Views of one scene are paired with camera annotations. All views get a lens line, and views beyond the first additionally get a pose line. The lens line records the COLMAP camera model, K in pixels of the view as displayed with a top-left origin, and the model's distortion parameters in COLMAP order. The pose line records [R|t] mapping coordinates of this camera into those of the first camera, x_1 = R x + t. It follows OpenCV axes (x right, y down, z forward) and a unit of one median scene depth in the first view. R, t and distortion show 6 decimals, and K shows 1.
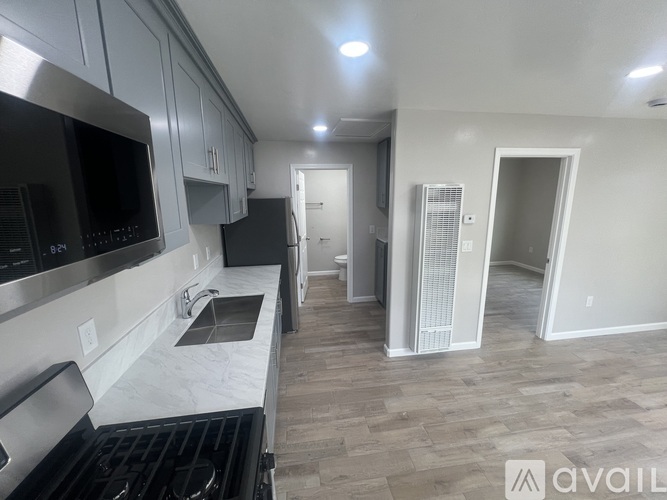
lens RADIAL K [[270.2, 0, 331.6], [0, 270.2, 248.7], [0, 0, 1]] dist [0.000965, -0.000101]
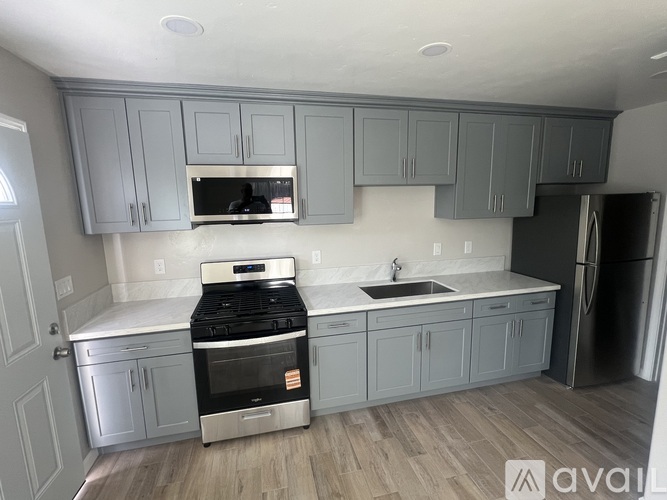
lens RADIAL K [[328.9, 0, 332.9], [0, 328.9, 250.7], [0, 0, 1]] dist [0.001130, 0.000179]
pose [[0.101458, 0.173099, -0.979665, 0.960943], [-0.178833, 0.971878, 0.153202, -0.091515], [0.978634, 0.159653, 0.129560, 0.409004]]
